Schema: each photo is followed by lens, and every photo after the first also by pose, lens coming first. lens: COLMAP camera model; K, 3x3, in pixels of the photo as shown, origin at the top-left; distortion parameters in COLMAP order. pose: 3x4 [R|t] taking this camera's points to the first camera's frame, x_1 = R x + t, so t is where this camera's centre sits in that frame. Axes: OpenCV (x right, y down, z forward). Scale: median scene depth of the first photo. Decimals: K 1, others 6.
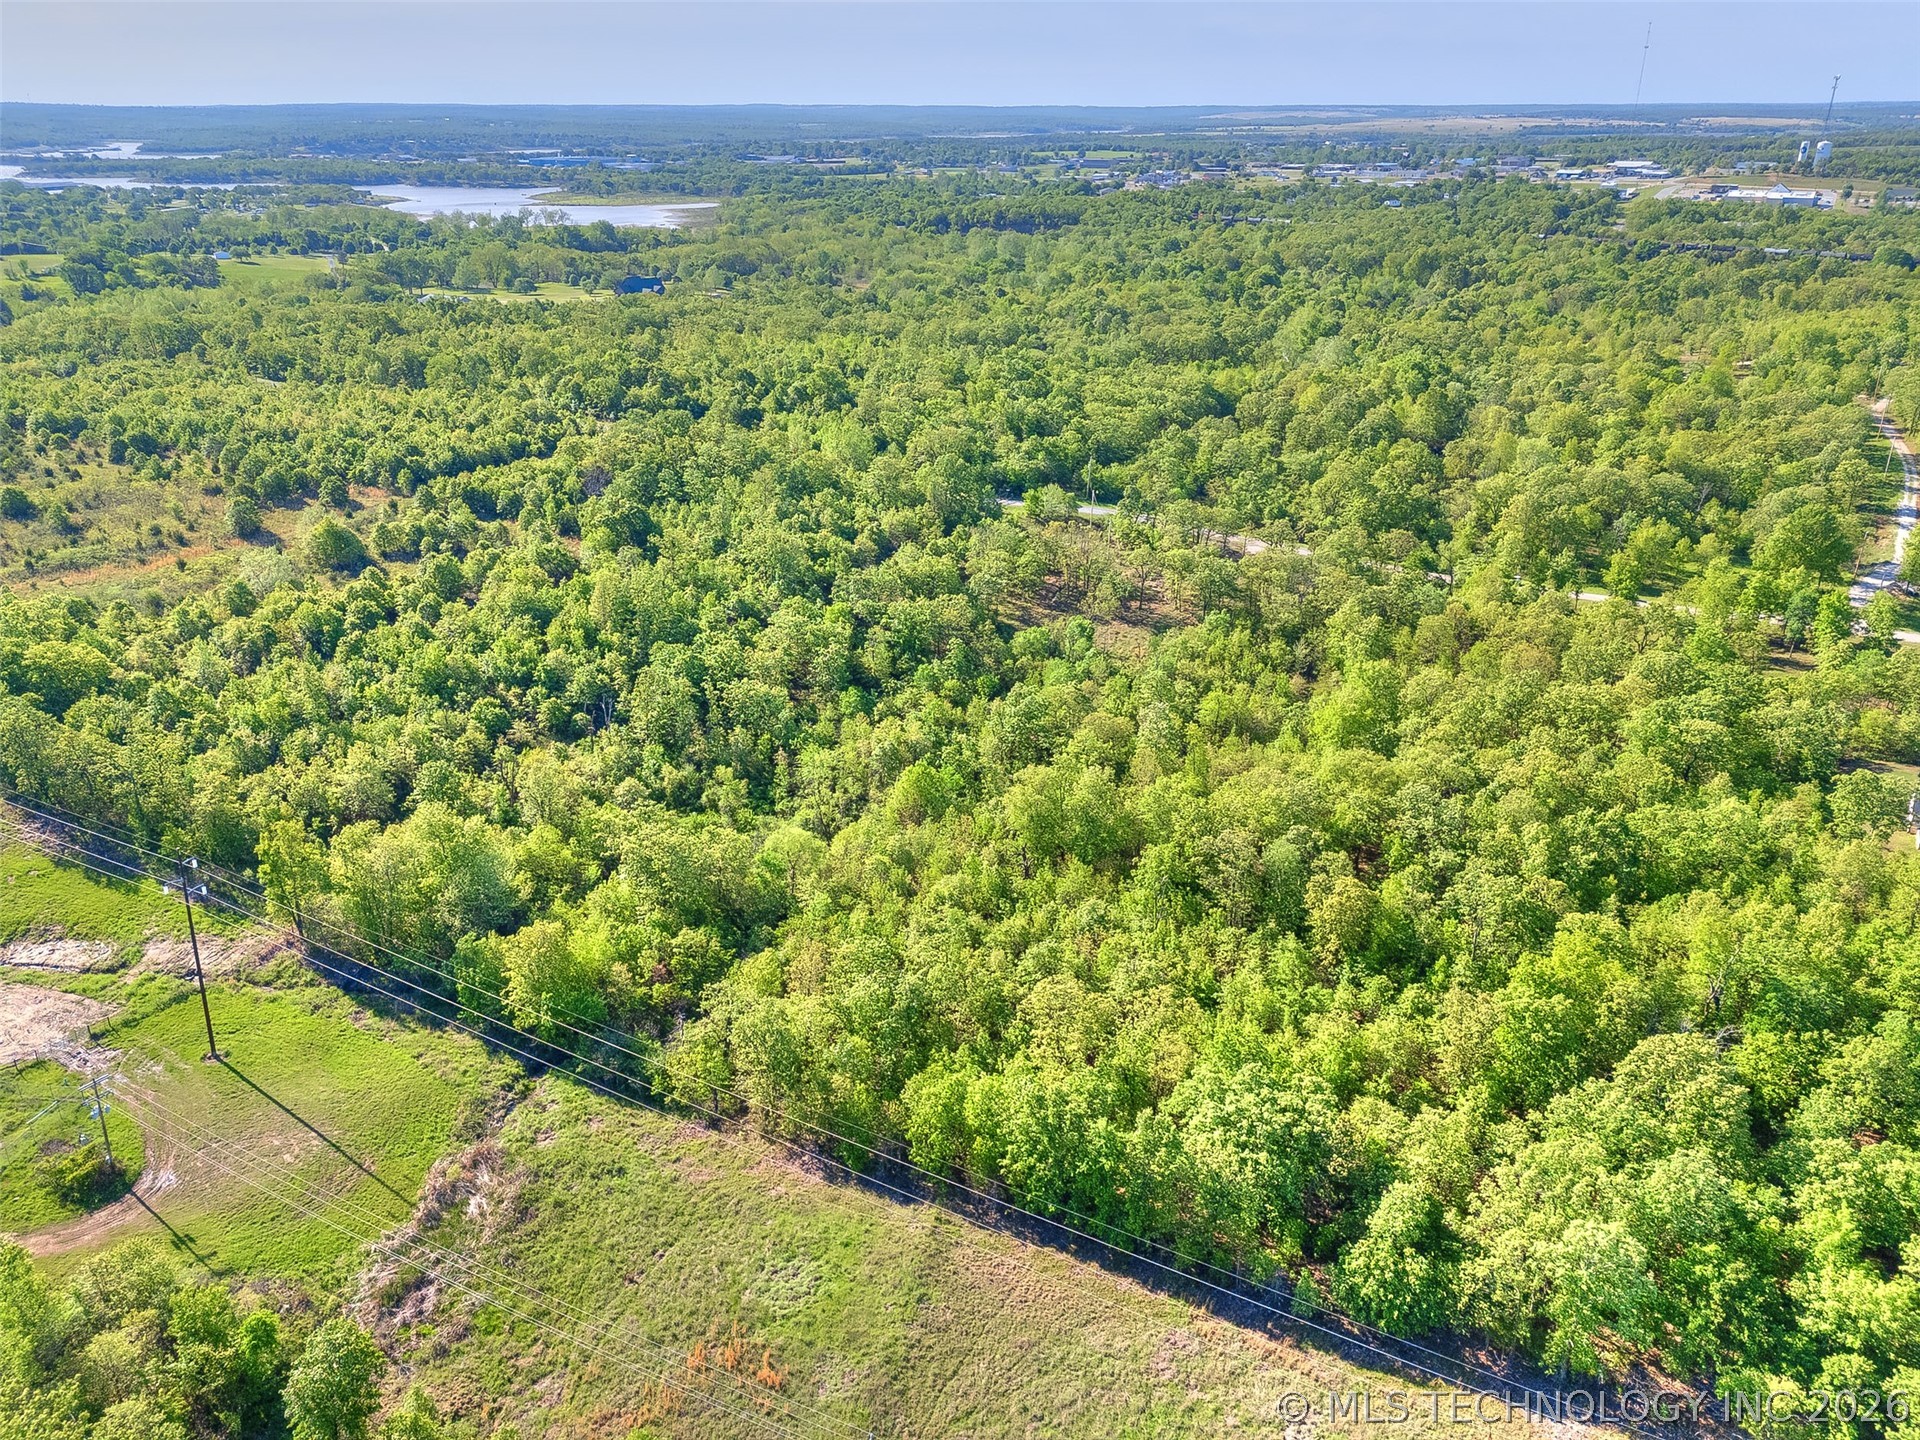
lens RADIAL K [[1443.6, 0, 960.0], [0, 1443.6, 720.0], [0, 0, 1]] dist [0.064901, -0.062748]
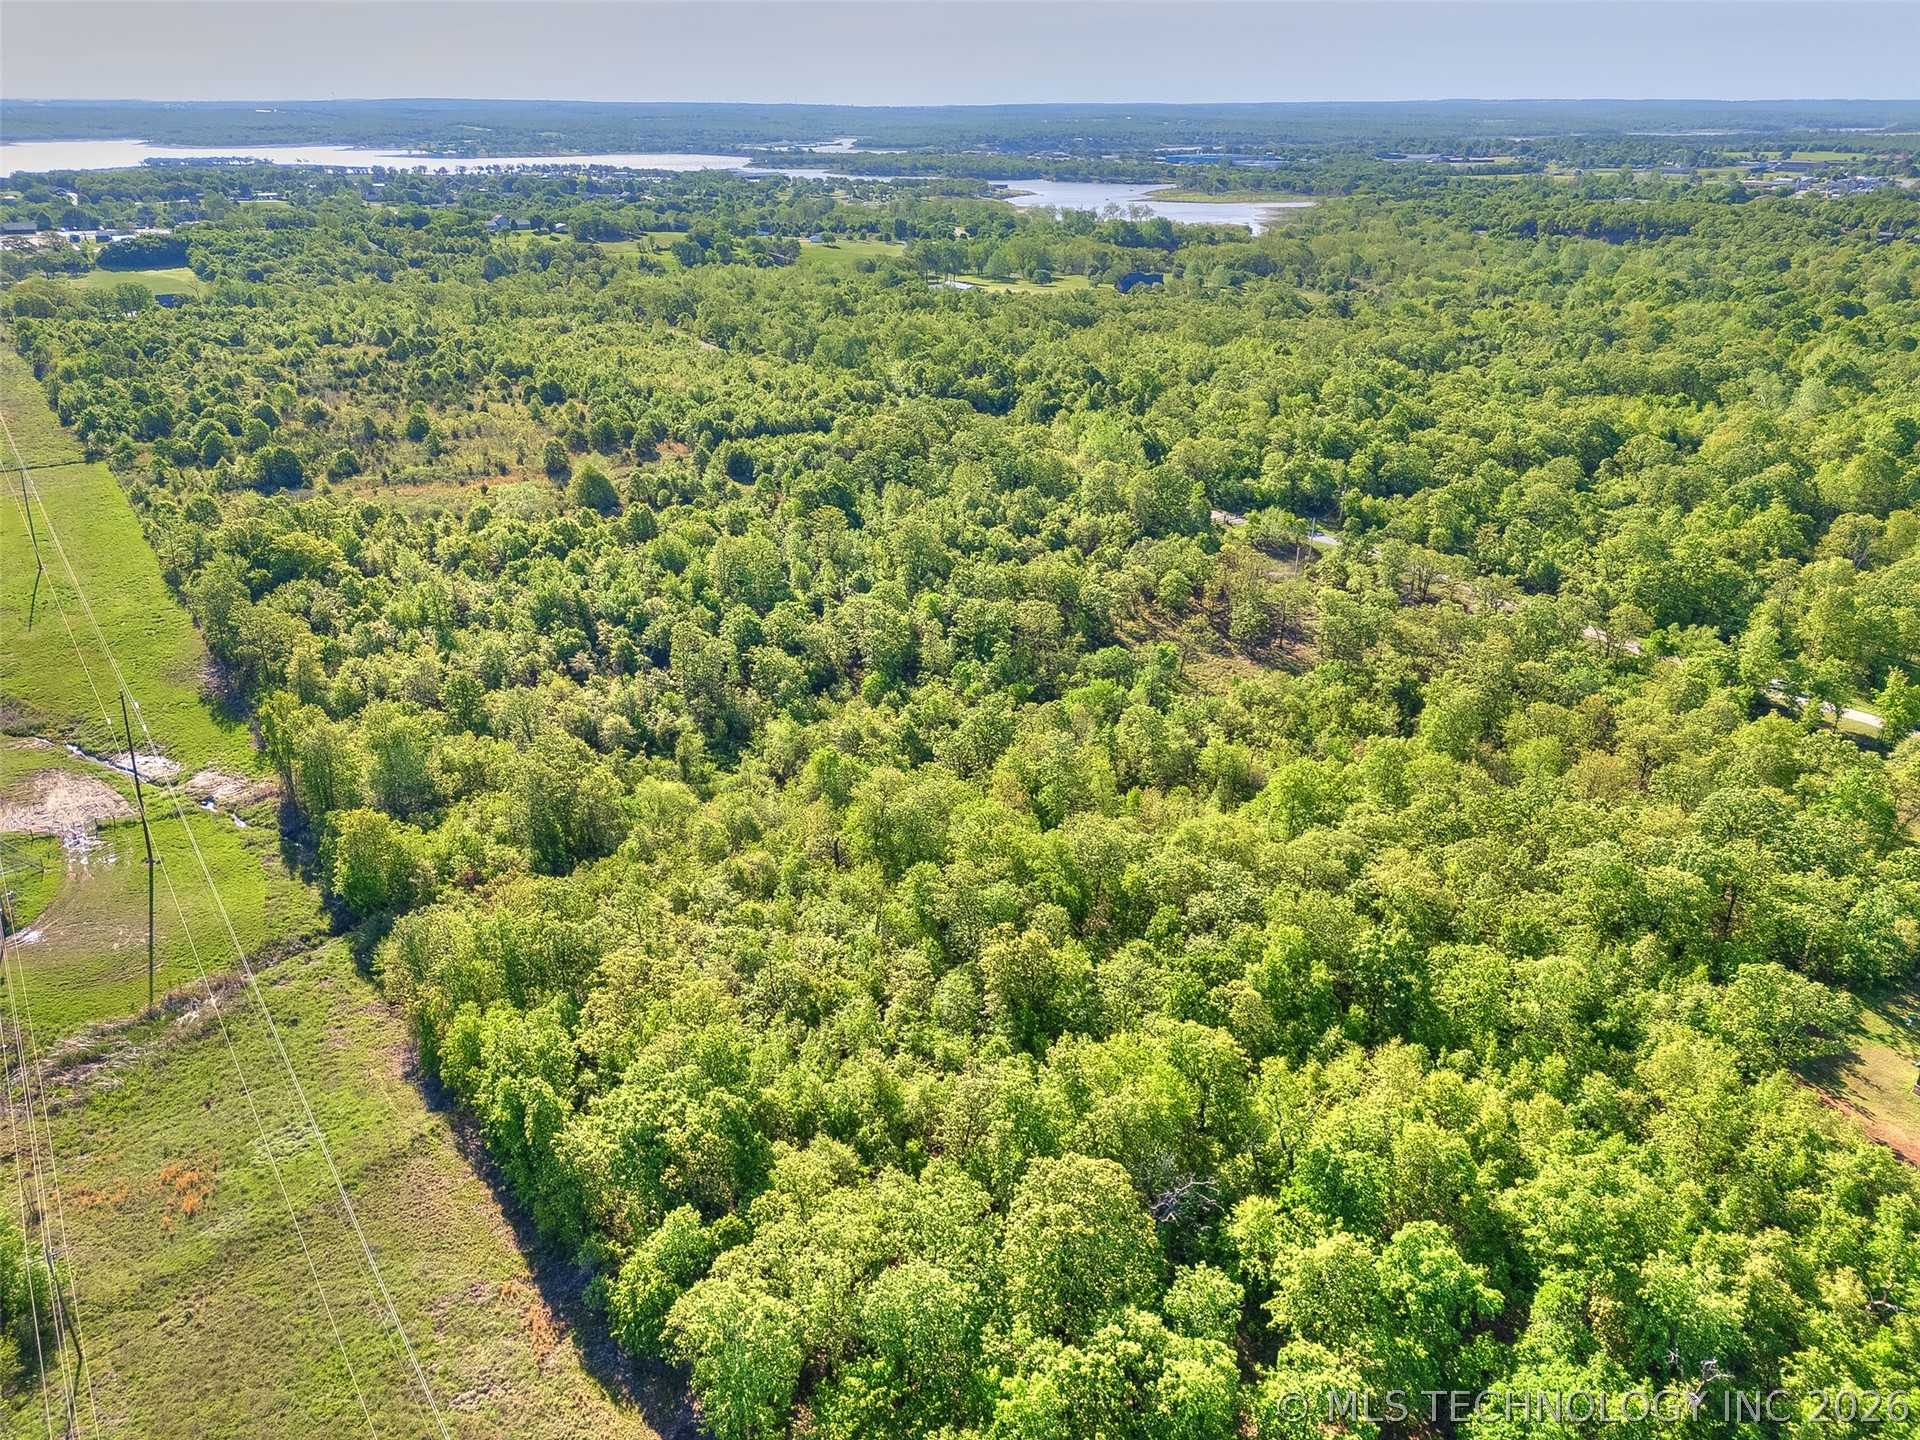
lens RADIAL K [[1443.6, 0, 960.0], [0, 1443.6, 720.0], [0, 0, 1]] dist [0.064901, -0.062748]
pose [[0.900579, 0.171555, -0.399409, 0.116059], [-0.170912, 0.984571, 0.037526, -0.010873], [0.399684, 0.034468, 0.916005, 0.023082]]
